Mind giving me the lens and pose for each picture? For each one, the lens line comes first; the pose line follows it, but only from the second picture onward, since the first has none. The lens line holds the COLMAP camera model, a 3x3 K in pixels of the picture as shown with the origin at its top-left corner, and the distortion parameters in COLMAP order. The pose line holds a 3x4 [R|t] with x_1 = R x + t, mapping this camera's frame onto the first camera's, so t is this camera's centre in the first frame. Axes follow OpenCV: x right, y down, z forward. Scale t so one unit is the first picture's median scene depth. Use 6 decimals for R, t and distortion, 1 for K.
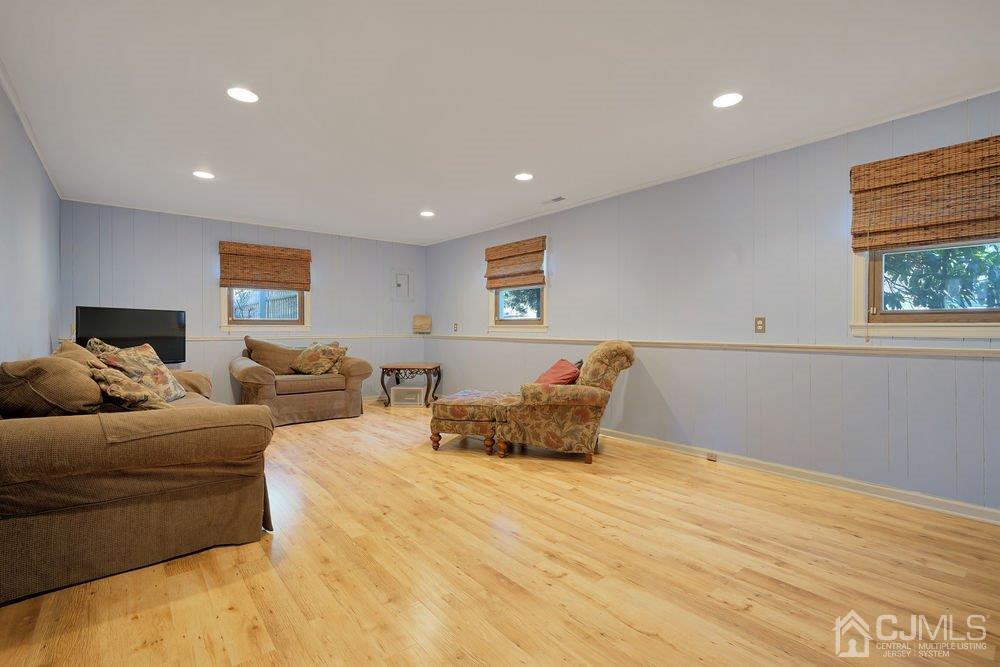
lens RADIAL K [[455.1, 0, 484.8], [0, 455.1, 331.0], [0, 0, 1]] dist [-0.004877, -0.000062]
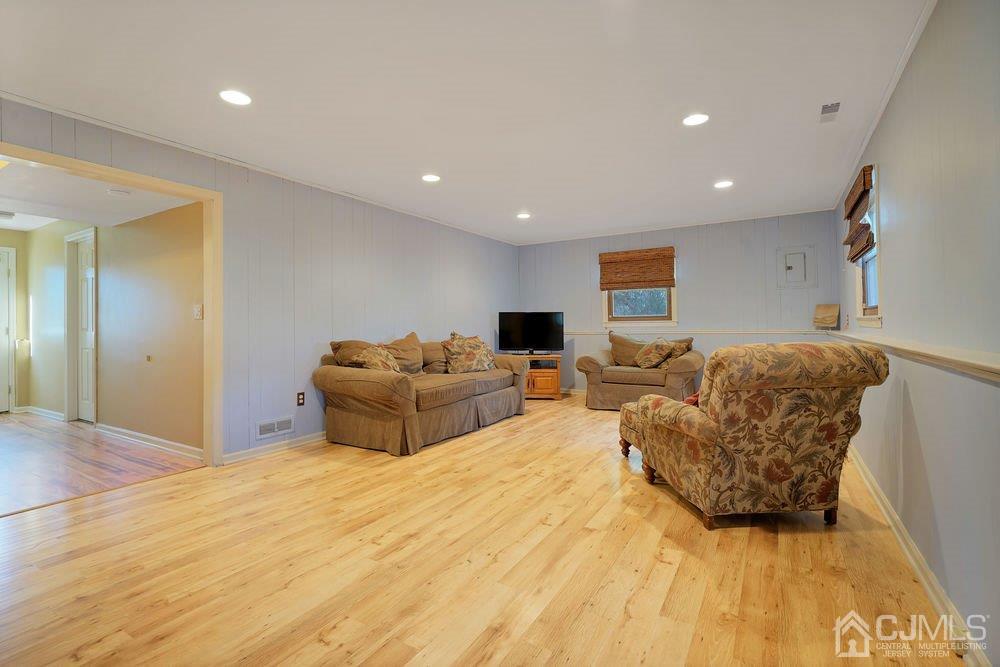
lens RADIAL K [[455.1, 0, 501.1], [0, 455.1, 326.0], [0, 0, 1]] dist [-0.004877, -0.000062]
pose [[0.349273, -0.002986, -0.937016, 0.825578], [0.006777, 0.999977, -0.000661, -0.005014], [0.936996, -0.006119, 0.349286, 0.545503]]
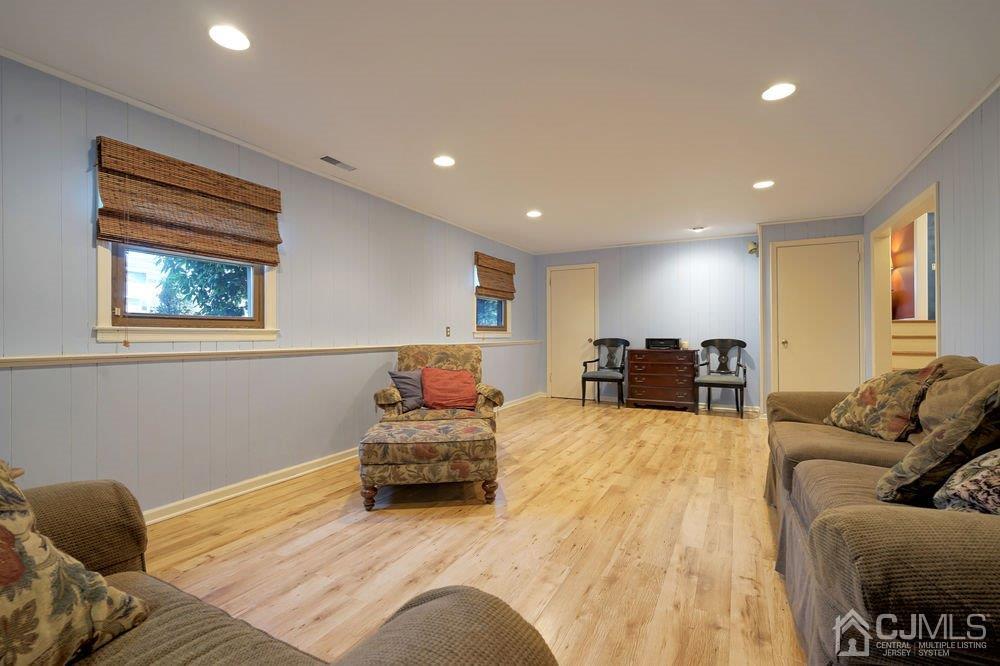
lens RADIAL K [[455.1, 0, 504.8], [0, 455.1, 332.3], [0, 0, 1]] dist [-0.004877, -0.000062]
pose [[-0.414033, 0.002736, 0.910258, -0.951029], [0.007329, 0.999973, 0.000328, -0.010060], [-0.910232, 0.006808, -0.414042, 1.571648]]
